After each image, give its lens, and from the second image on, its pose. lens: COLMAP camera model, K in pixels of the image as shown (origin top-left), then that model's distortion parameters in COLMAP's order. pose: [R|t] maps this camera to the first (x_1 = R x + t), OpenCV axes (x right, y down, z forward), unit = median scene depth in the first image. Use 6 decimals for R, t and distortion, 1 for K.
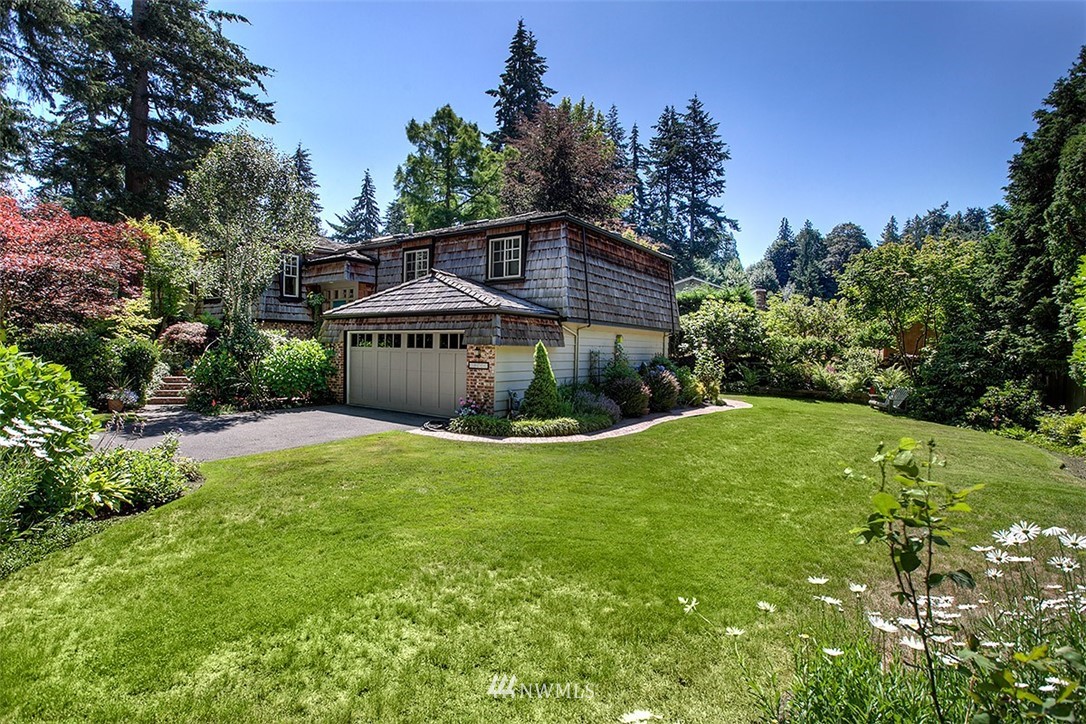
lens RADIAL K [[511.1, 0, 542.6], [0, 511.1, 386.5], [0, 0, 1]] dist [-0.003003, -0.000373]
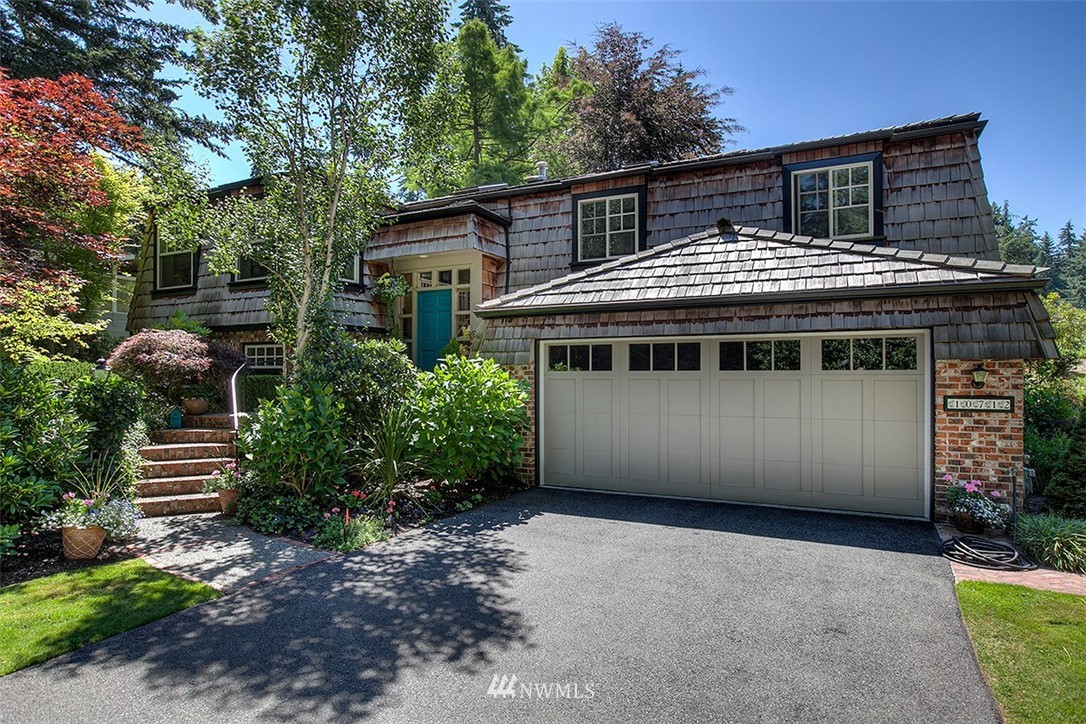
lens RADIAL K [[620.4, 0, 543.0], [0, 620.4, 362.0], [0, 0, 1]] dist [-0.005317, -0.000276]
pose [[0.987037, -0.020045, 0.159239, -0.442826], [0.033829, 0.995864, -0.084329, -0.033041], [-0.156890, 0.088623, 0.983632, 0.371845]]
